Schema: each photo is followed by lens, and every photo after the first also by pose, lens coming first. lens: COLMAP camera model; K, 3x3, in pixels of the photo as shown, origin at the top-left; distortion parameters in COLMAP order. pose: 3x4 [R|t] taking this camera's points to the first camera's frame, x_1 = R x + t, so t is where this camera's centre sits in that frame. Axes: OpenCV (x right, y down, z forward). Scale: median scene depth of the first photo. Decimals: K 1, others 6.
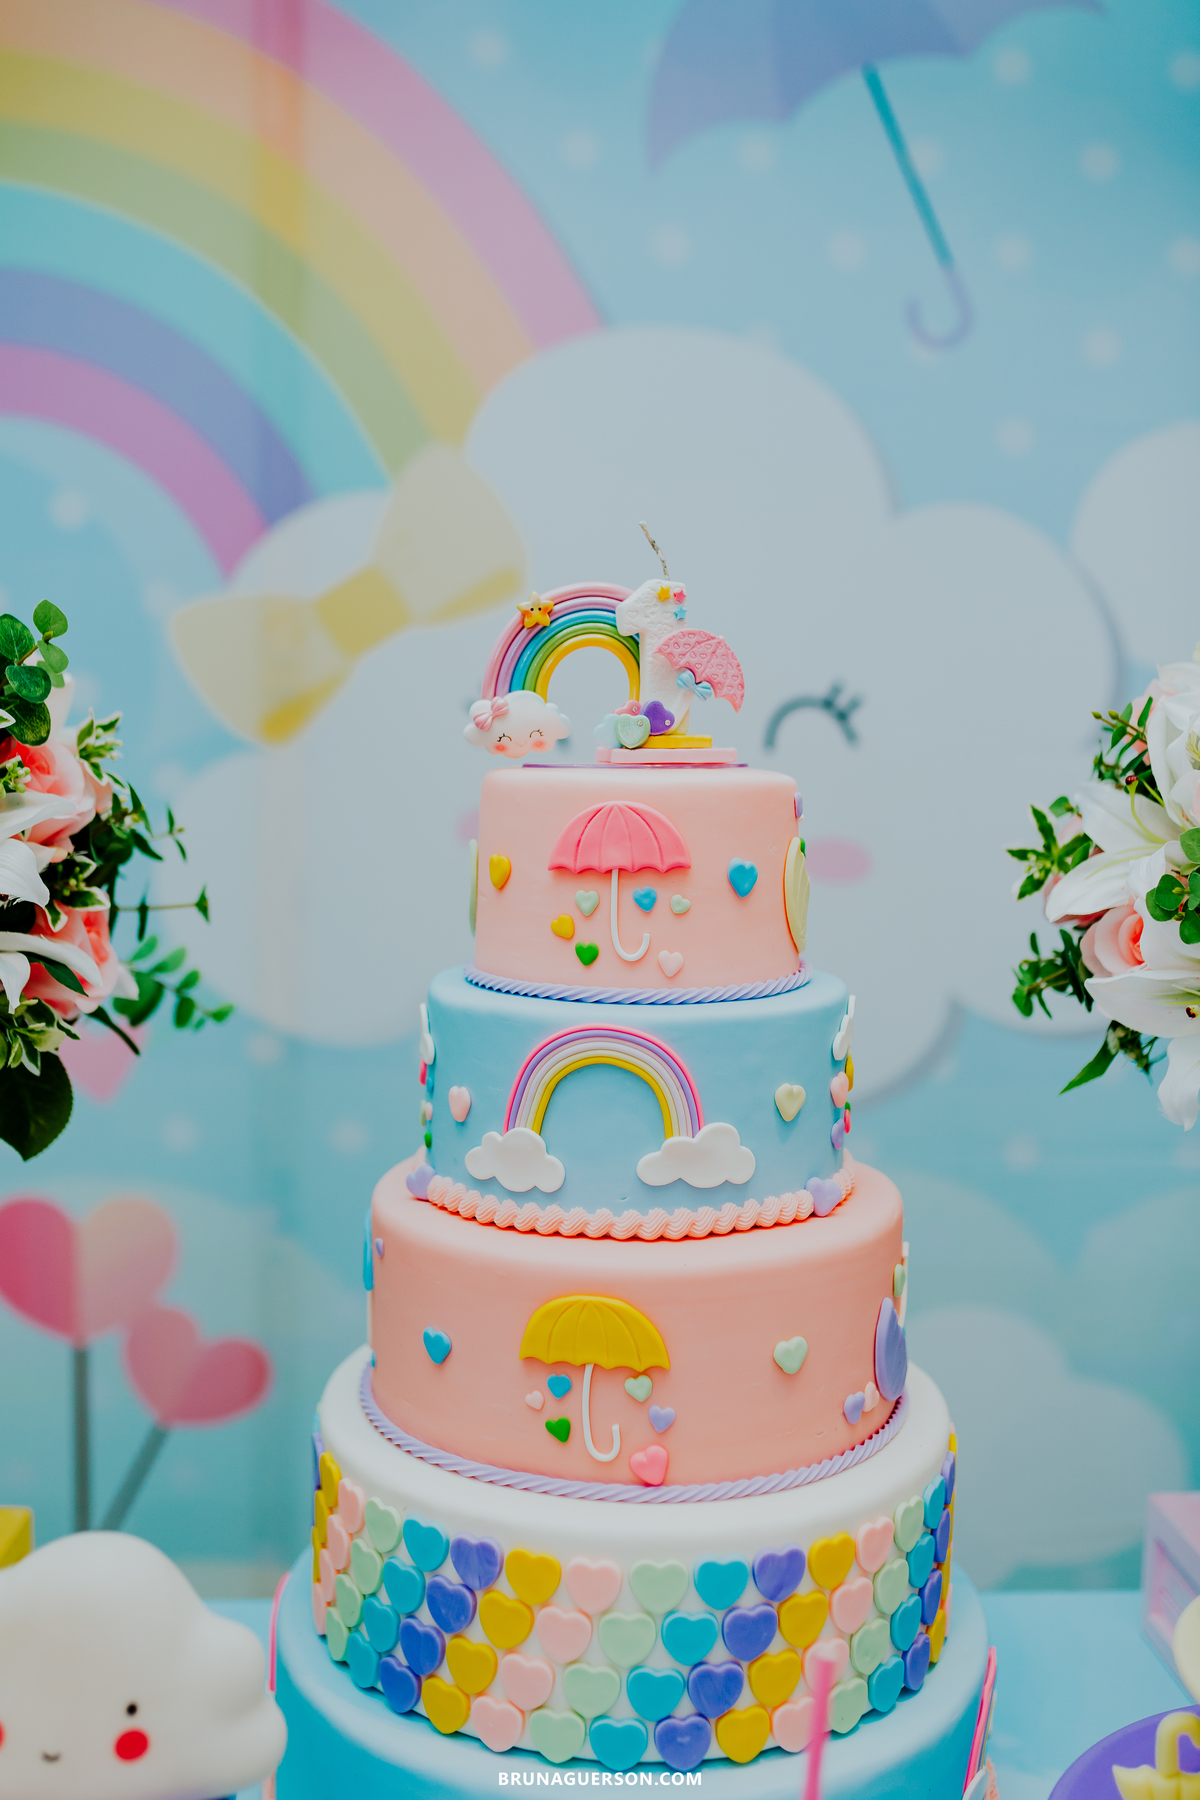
lens RADIAL K [[1770.7, 0, 575.4], [0, 1770.7, 893.9], [0, 0, 1]] dist [-0.004572, 0.000000]
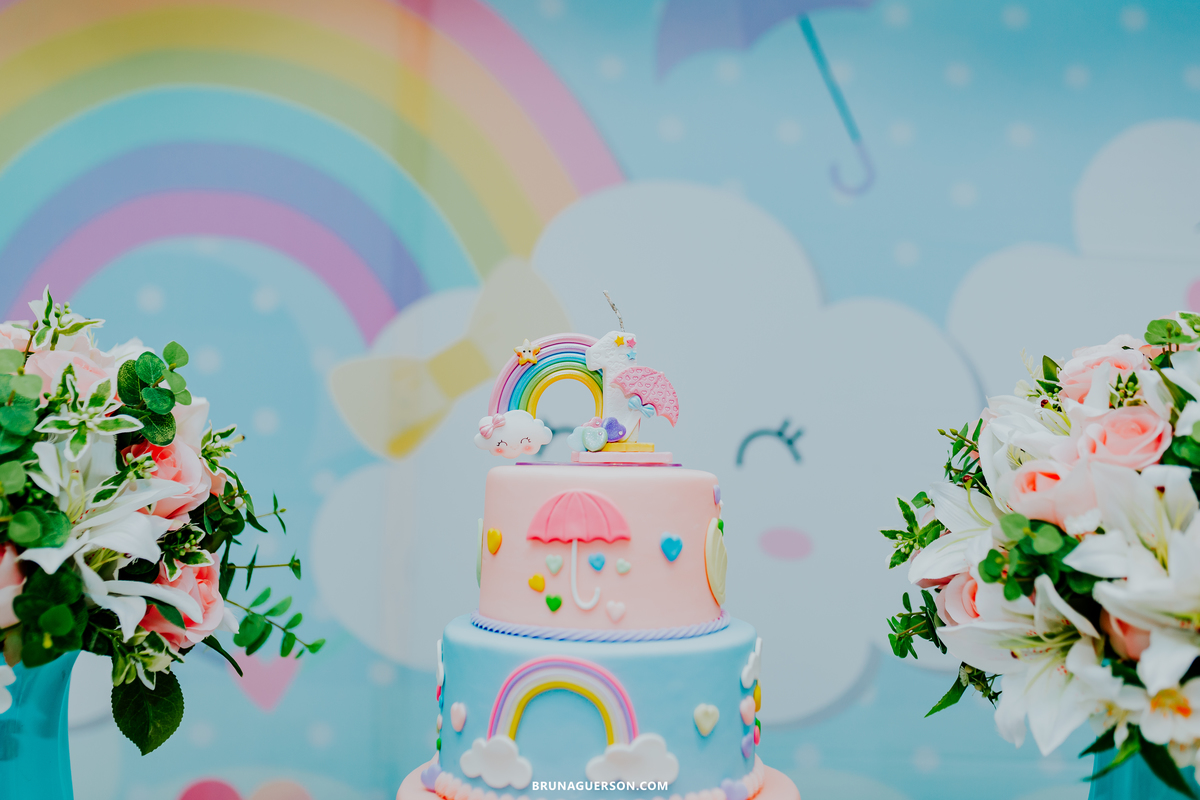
lens RADIAL K [[1180.5, 0, 603.5], [0, 1180.5, 387.7], [0, 0, 1]] dist [-0.004572, 0.000000]
pose [[0.999286, 0.006328, -0.037258, 0.071720], [-0.011974, 0.988105, -0.153314, 0.008776], [0.035845, 0.153651, 0.987475, 0.089605]]
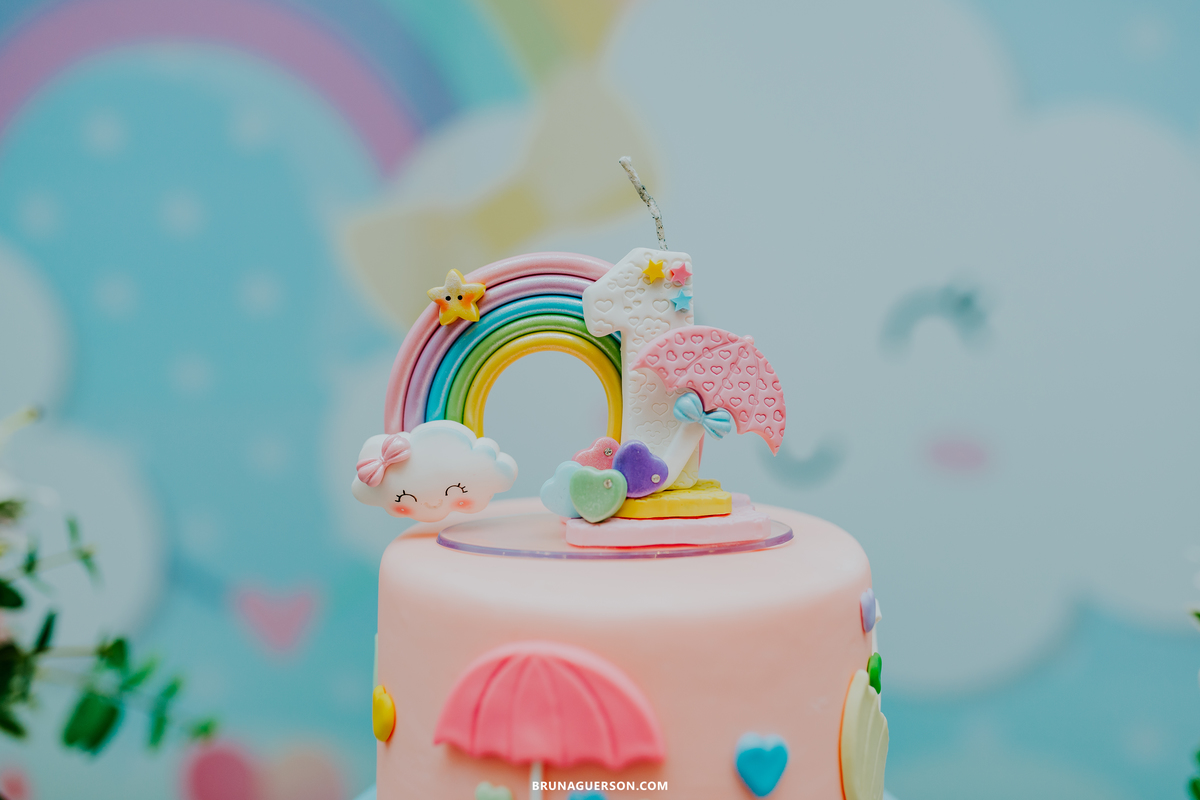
lens RADIAL K [[1180.5, 0, 595.8], [0, 1180.5, 403.1], [0, 0, 1]] dist [-0.004572, 0.000000]
pose [[0.987316, 0.010993, -0.158389, 0.096032], [-0.005929, 0.999457, 0.032409, -0.135459], [0.158659, -0.031058, 0.986845, 0.576233]]
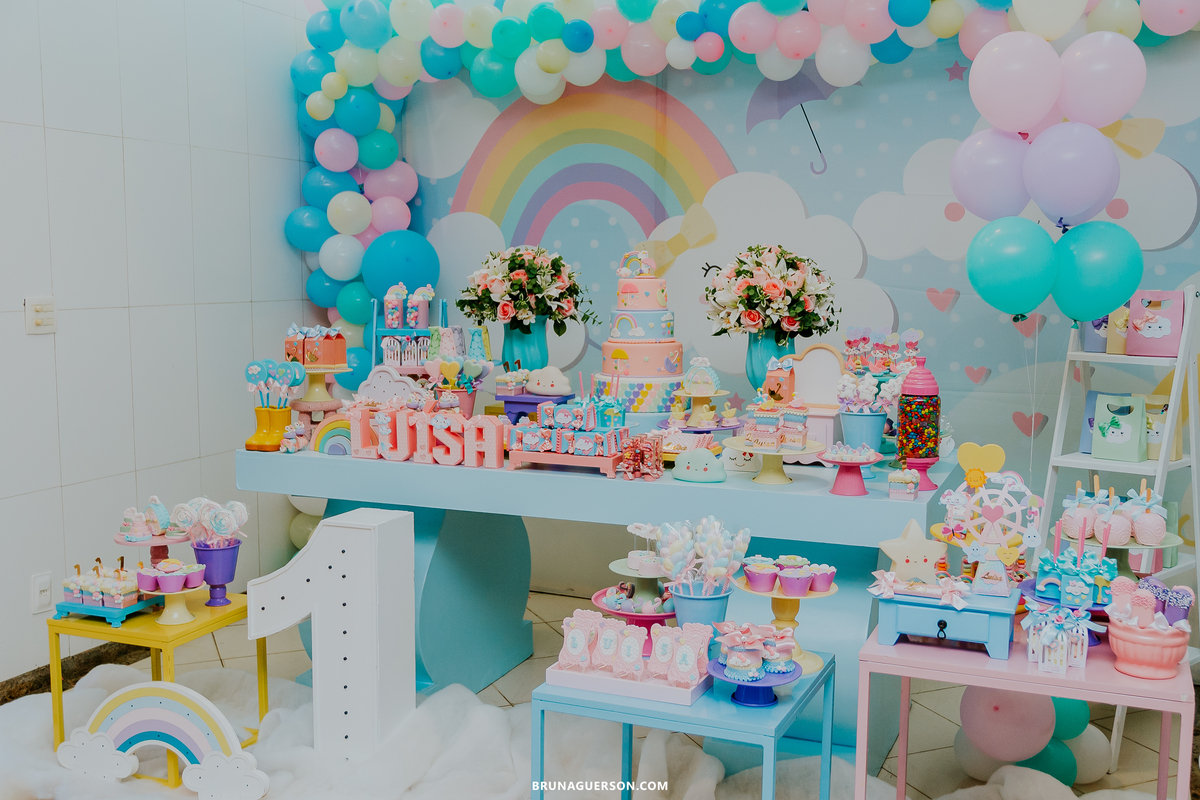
lens RADIAL K [[1244.1, 0, 605.1], [0, 1244.1, 406.2], [0, 0, 1]] dist [-0.010042, 0.000000]
pose [[0.903557, 0.039573, -0.426636, 1.958990], [-0.035820, 0.999217, 0.016821, 0.340468], [0.426967, 0.000083, 0.904267, -3.350763]]
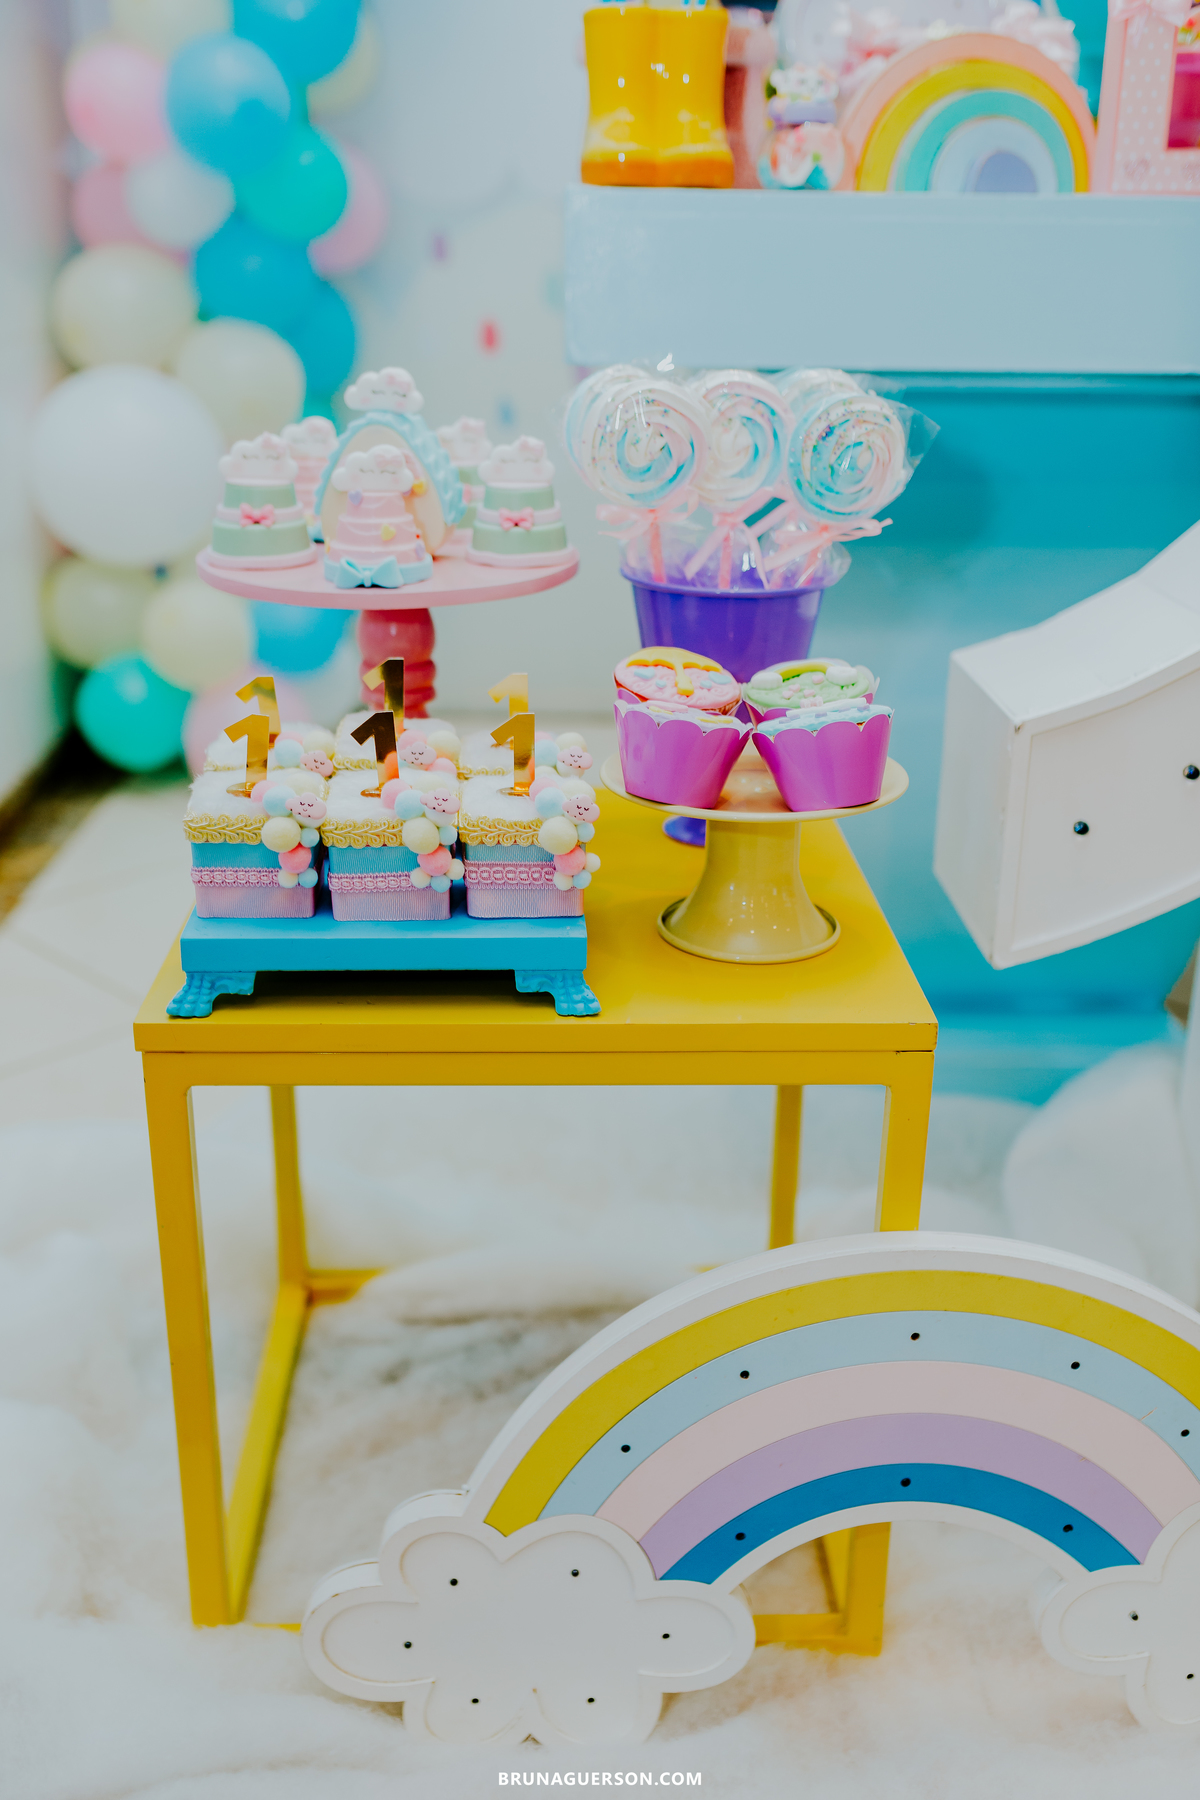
lens RADIAL K [[1770.7, 0, 596.4], [0, 1770.7, 902.4], [0, 0, 1]] dist [-0.004572, 0.000000]
pose [[0.999621, 0.008924, -0.026047, -1.098817], [-0.001861, 0.965757, 0.259440, 0.822884], [0.027470, -0.259294, 0.965408, -1.455833]]
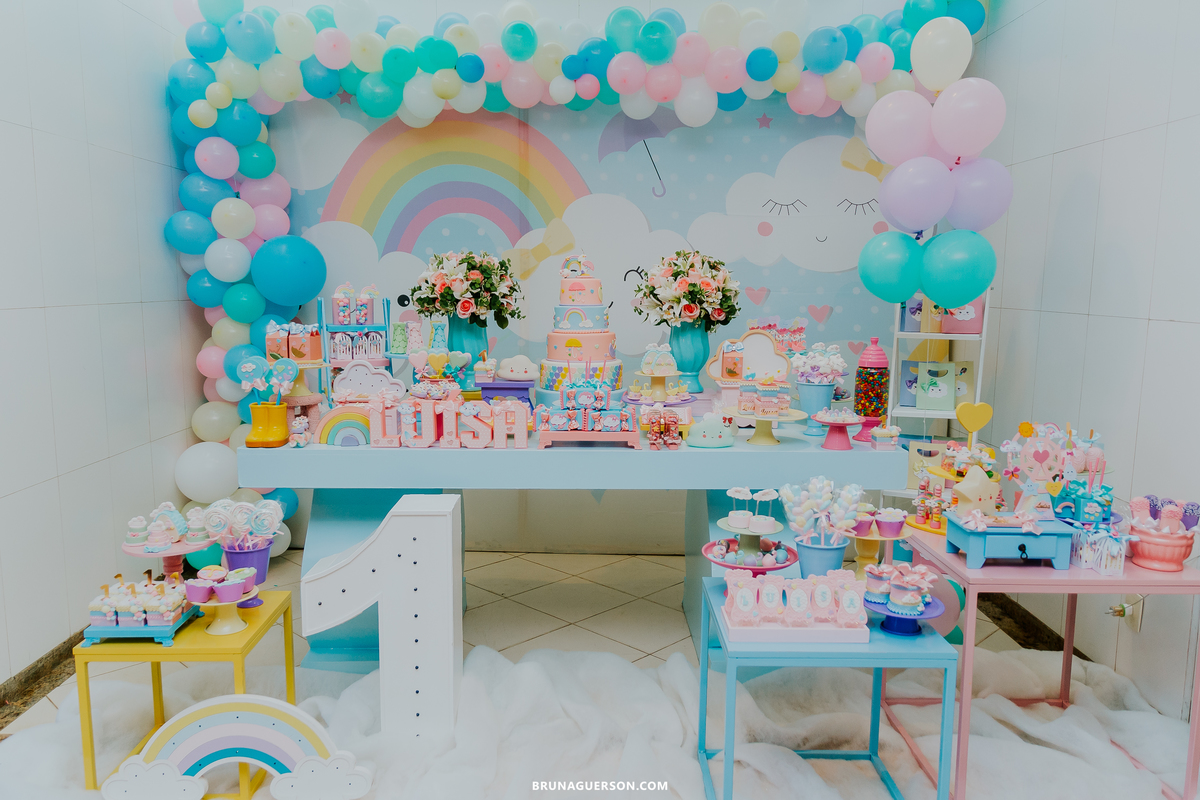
lens RADIAL K [[899.5, 0, 599.0], [0, 899.5, 408.3], [0, 0, 1]] dist [0.015409, -0.006902]
pose [[0.999357, -0.001617, -0.035813, 0.262433], [0.003049, 0.999196, 0.039976, 0.351238], [0.035720, -0.040059, 0.998559, -3.061063]]
